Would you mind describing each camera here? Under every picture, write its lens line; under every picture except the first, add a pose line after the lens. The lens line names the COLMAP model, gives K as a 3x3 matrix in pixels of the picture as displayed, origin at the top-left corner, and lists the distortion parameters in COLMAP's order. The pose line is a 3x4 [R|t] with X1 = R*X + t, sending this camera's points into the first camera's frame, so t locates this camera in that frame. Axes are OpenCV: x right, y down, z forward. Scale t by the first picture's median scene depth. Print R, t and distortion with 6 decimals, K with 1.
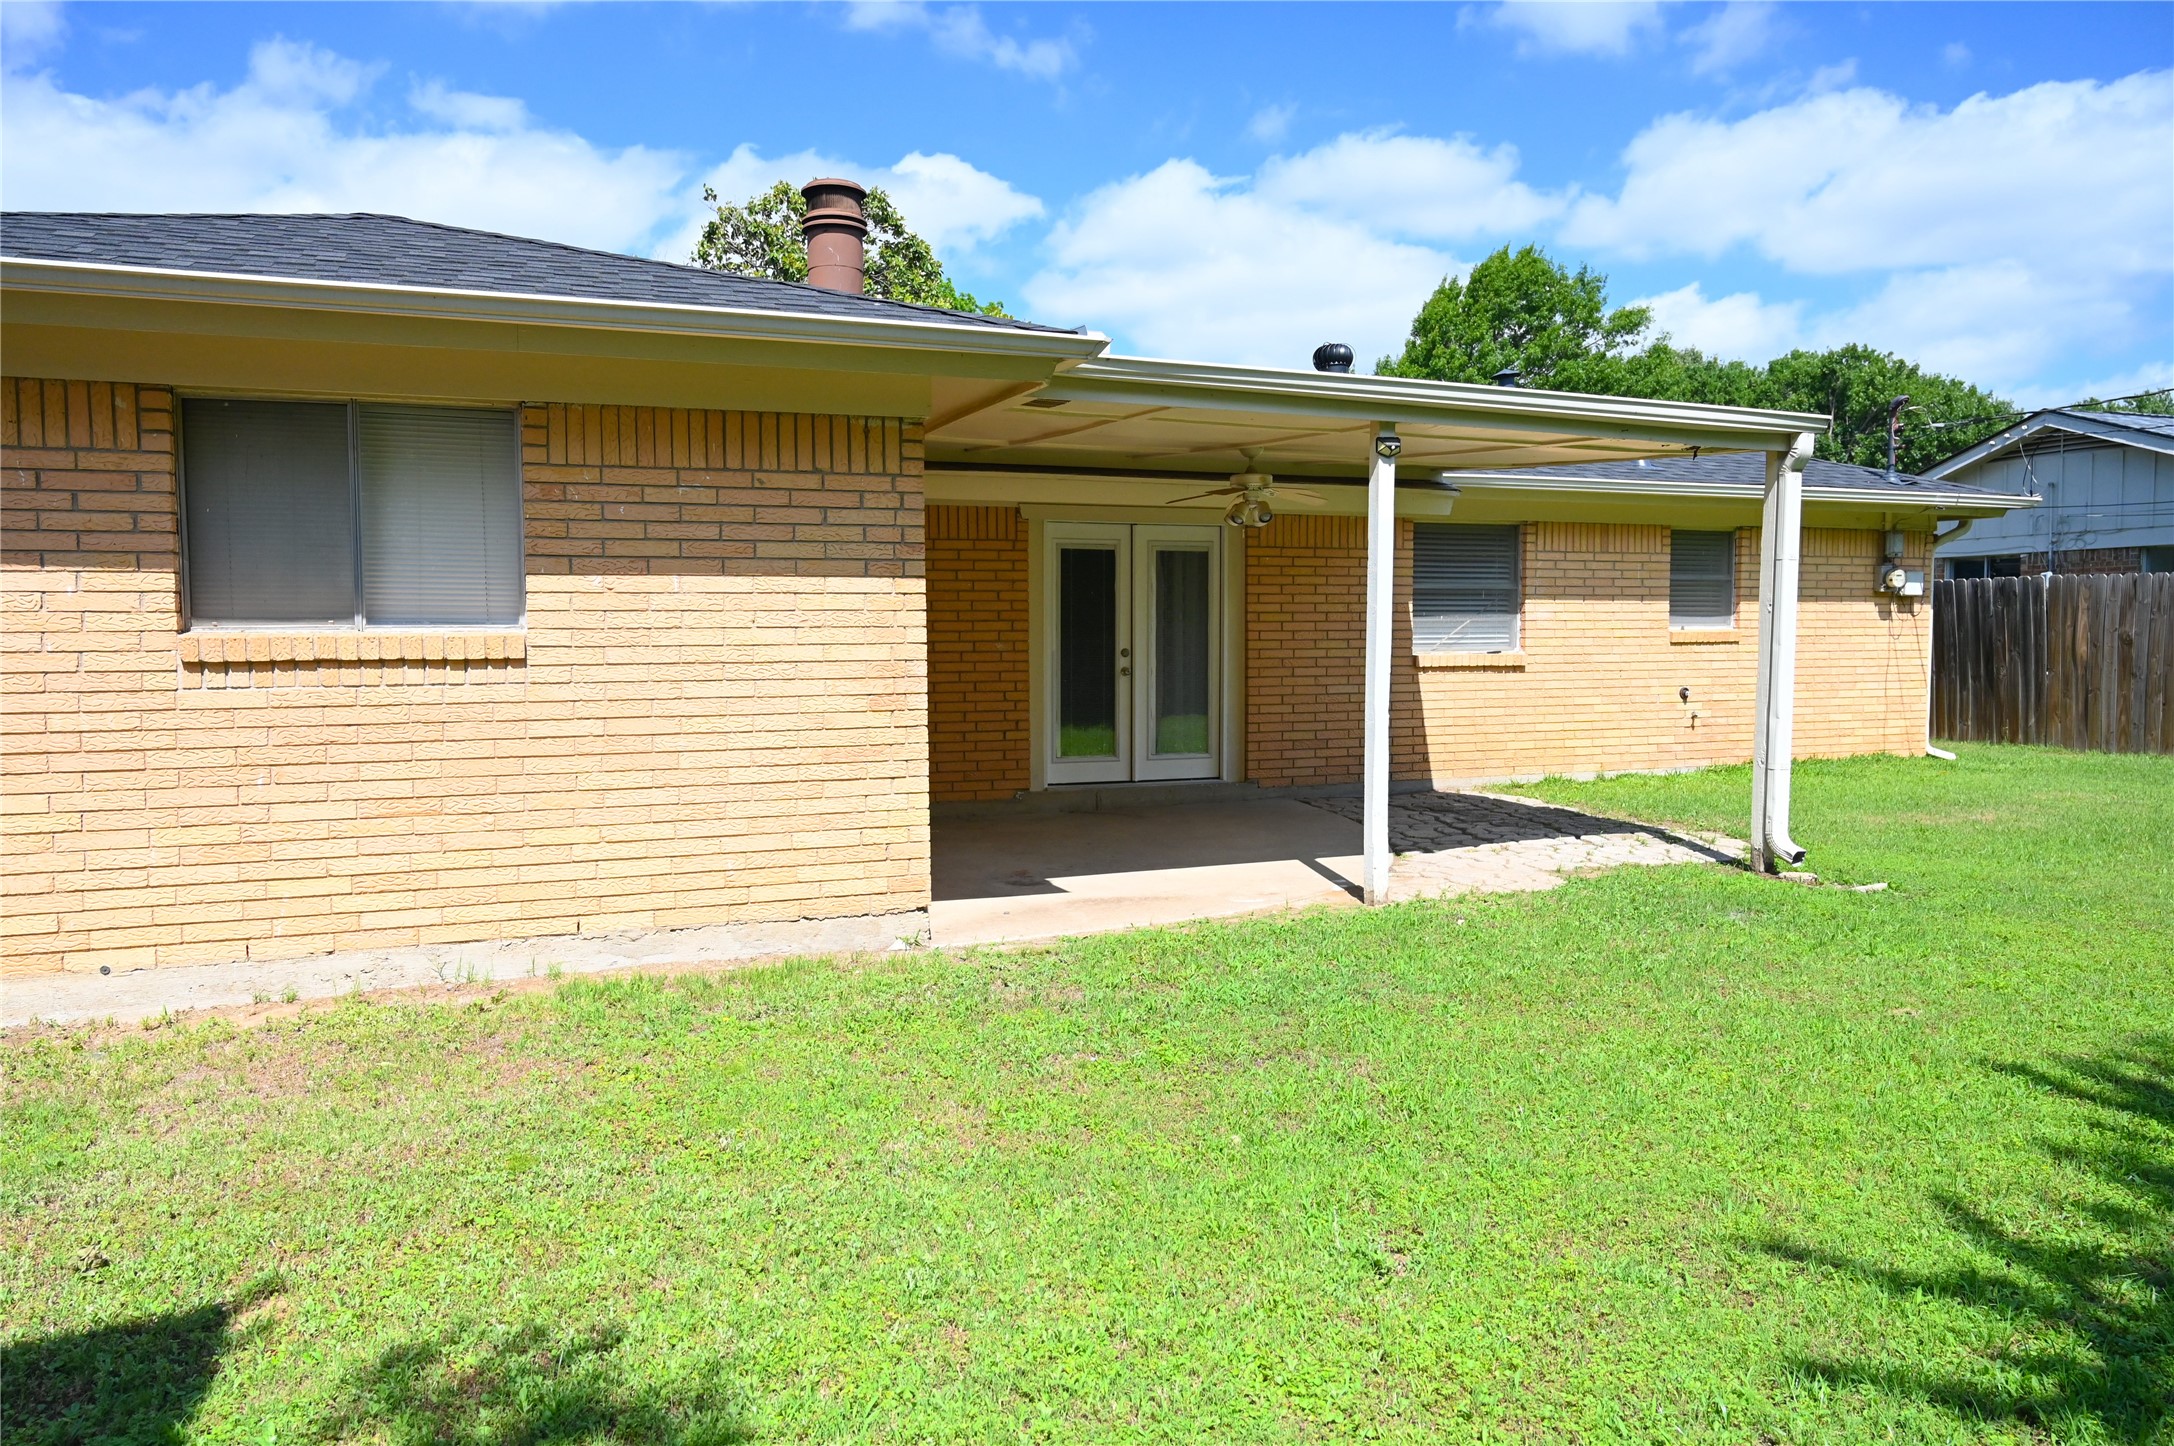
lens RADIAL K [[1477.8, 0, 1075.2], [0, 1477.8, 723.8], [0, 0, 1]] dist [-0.001656, -0.000672]
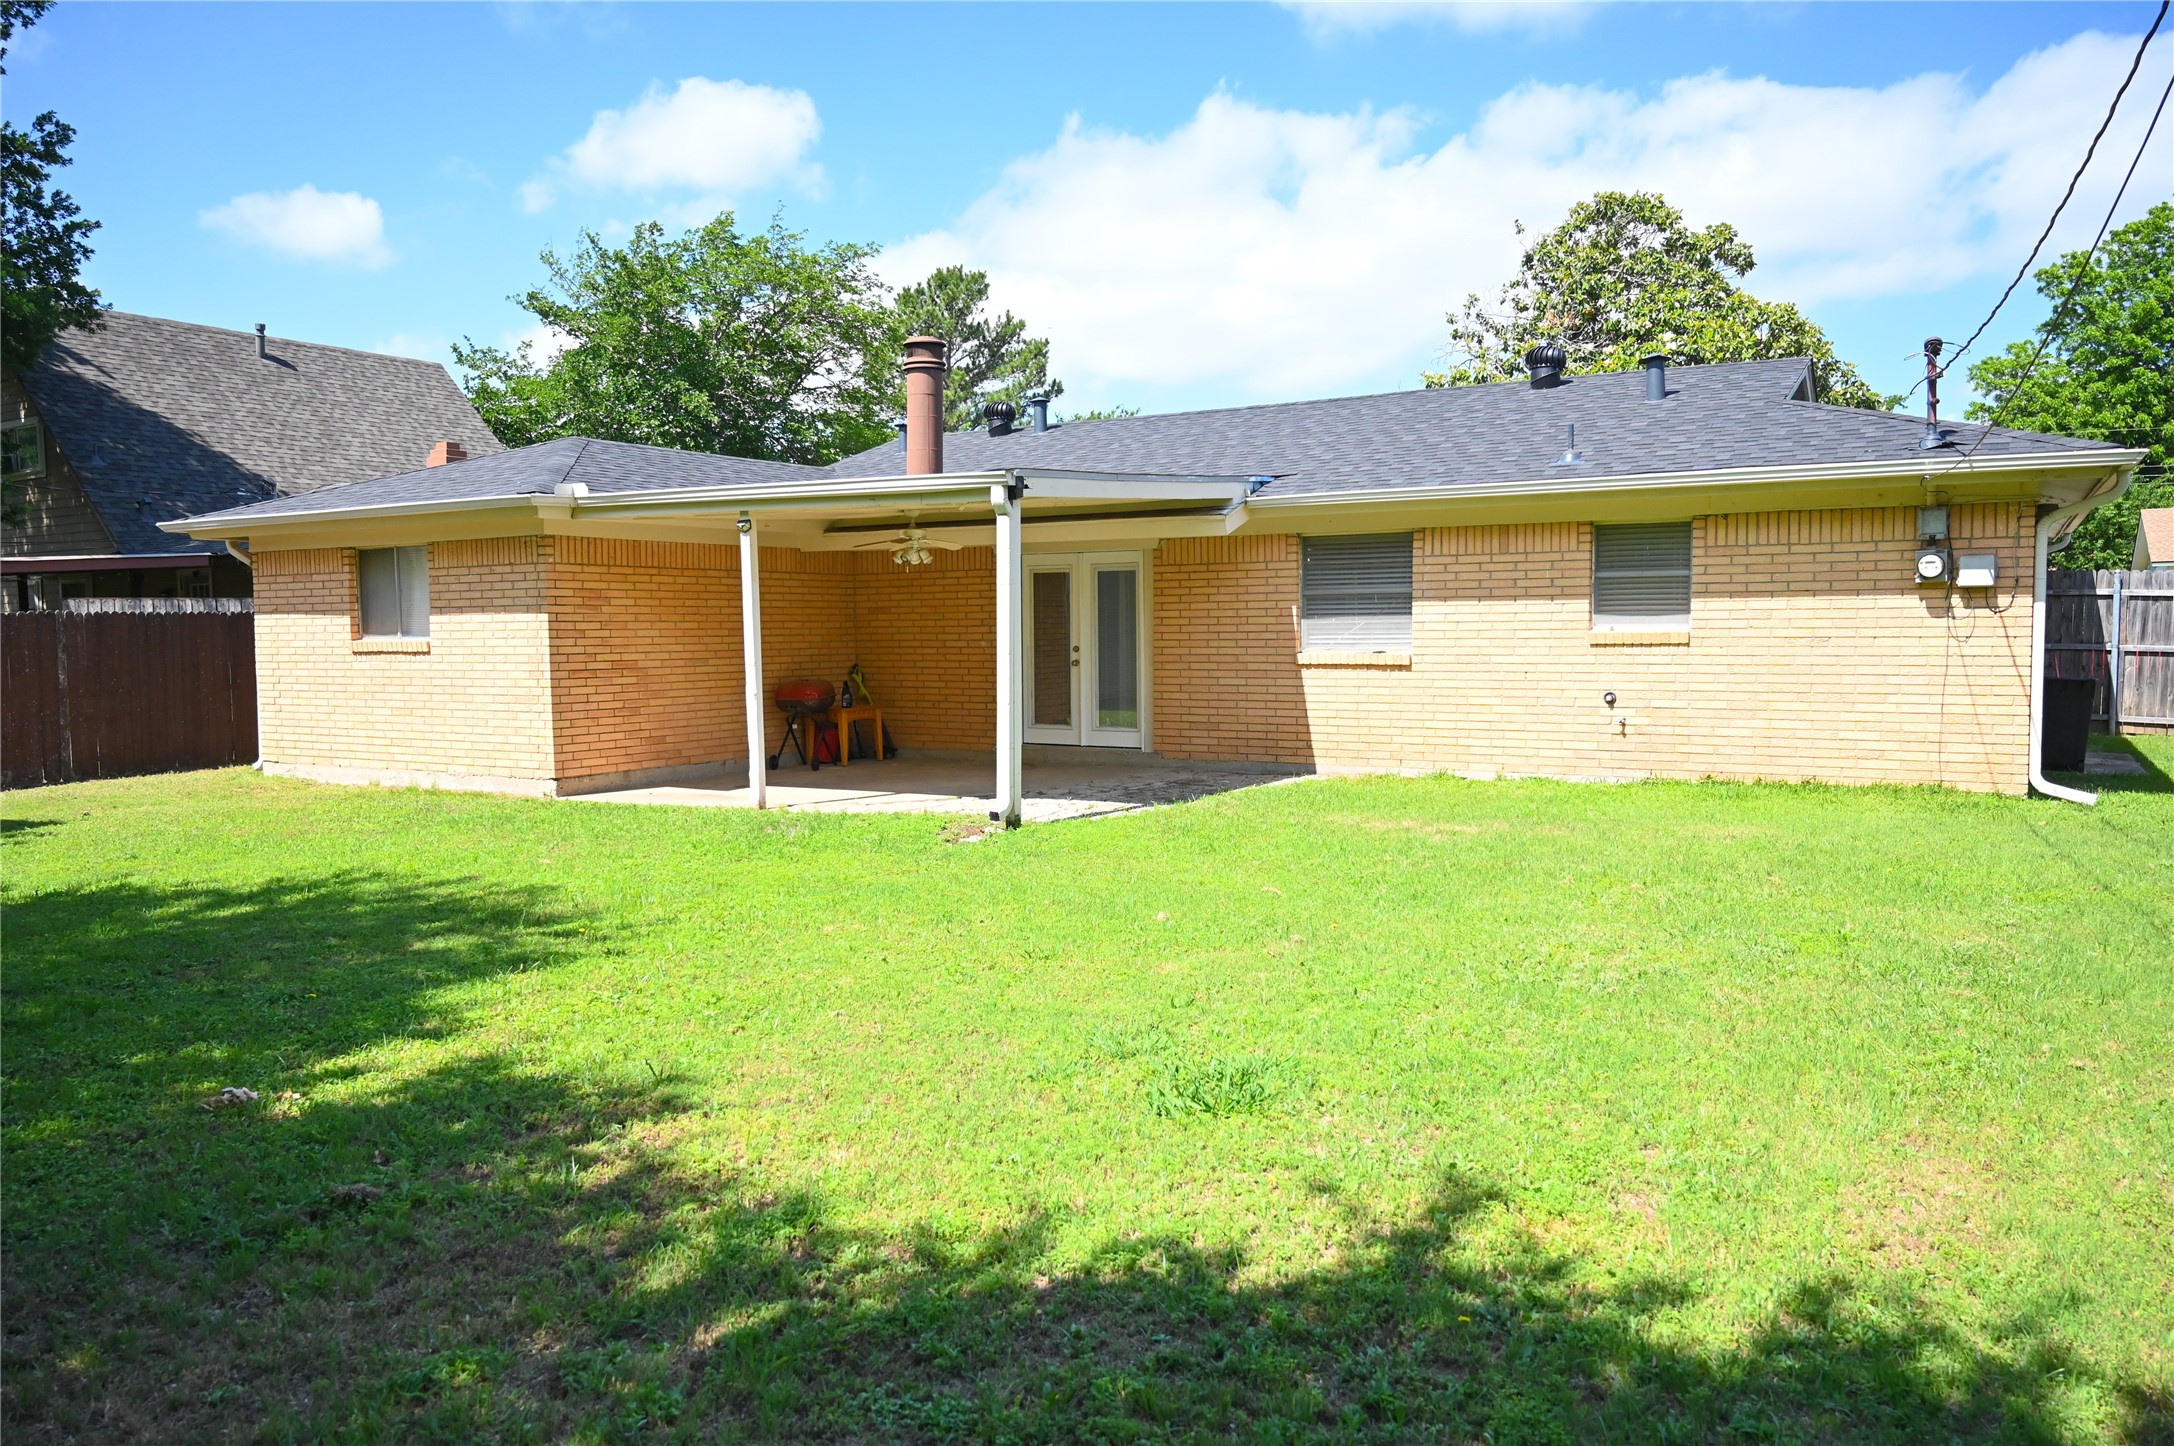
lens RADIAL K [[1450.9, 0, 1087.0], [0, 1450.9, 723.0], [0, 0, 1]] dist [-0.001422, 0.002559]
pose [[0.631939, 0.051341, -0.773316, 1.086925], [-0.040642, 0.998626, 0.033088, -0.025775], [0.773952, 0.010519, 0.633157, 0.184444]]
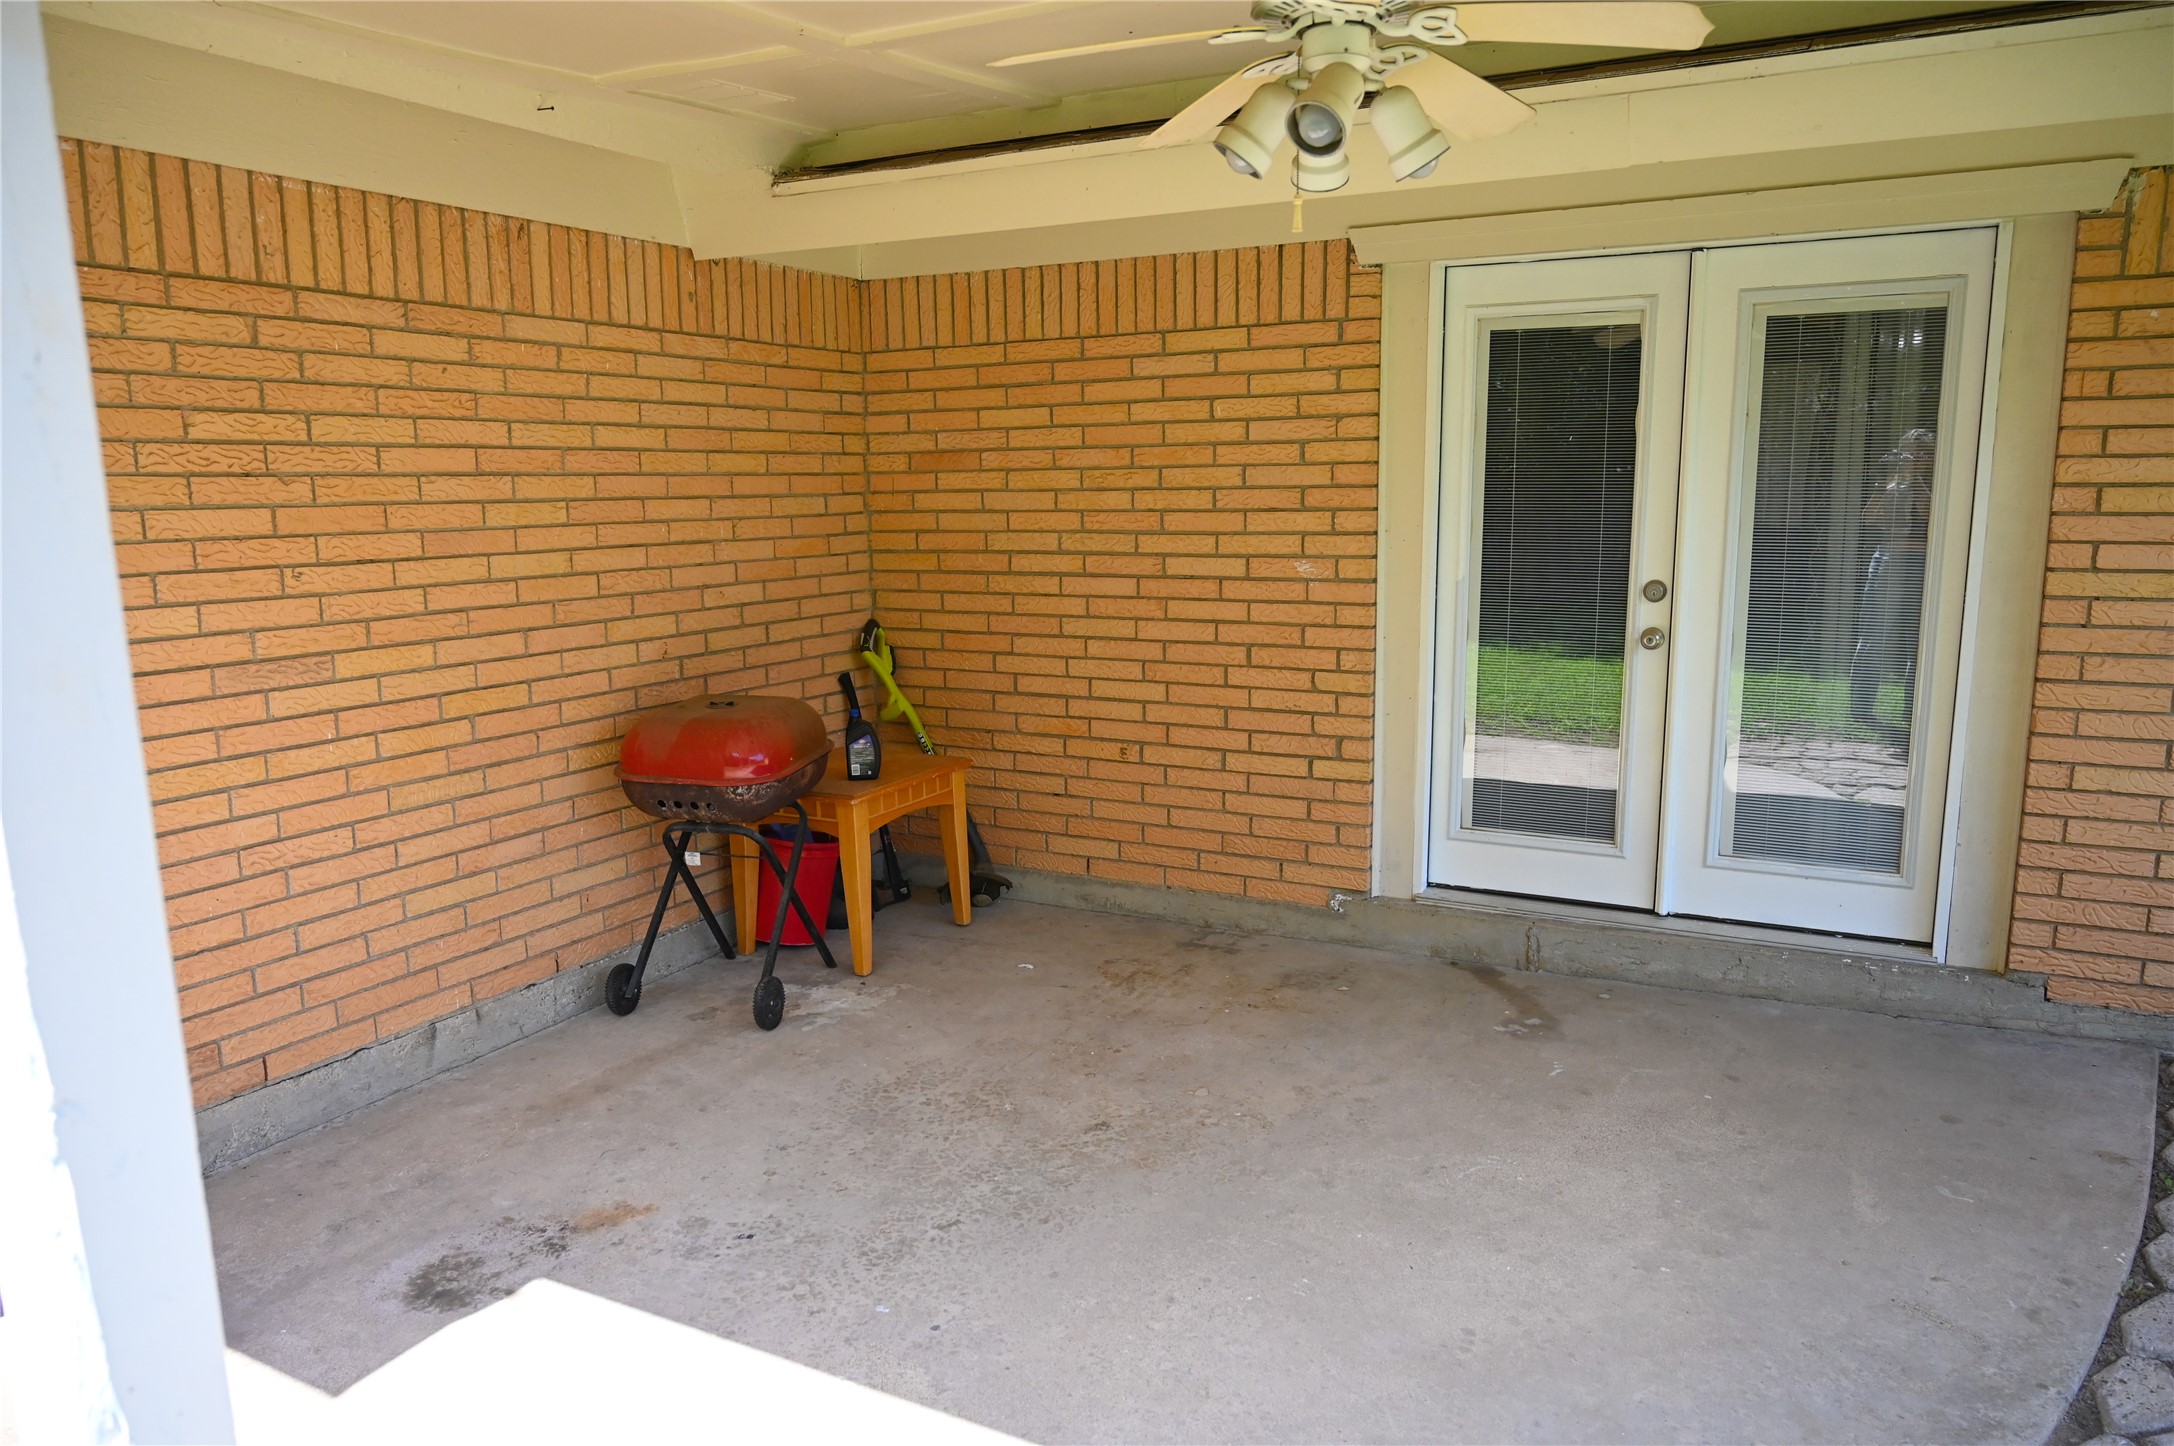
lens RADIAL K [[1455.9, 0, 1104.4], [0, 1455.9, 723.9], [0, 0, 1]] dist [-0.003443, -0.002153]
pose [[0.666891, 0.120352, -0.735372, 0.231342], [-0.037133, 0.991012, 0.128515, -0.059008], [0.744230, -0.058398, 0.665366, 0.651129]]
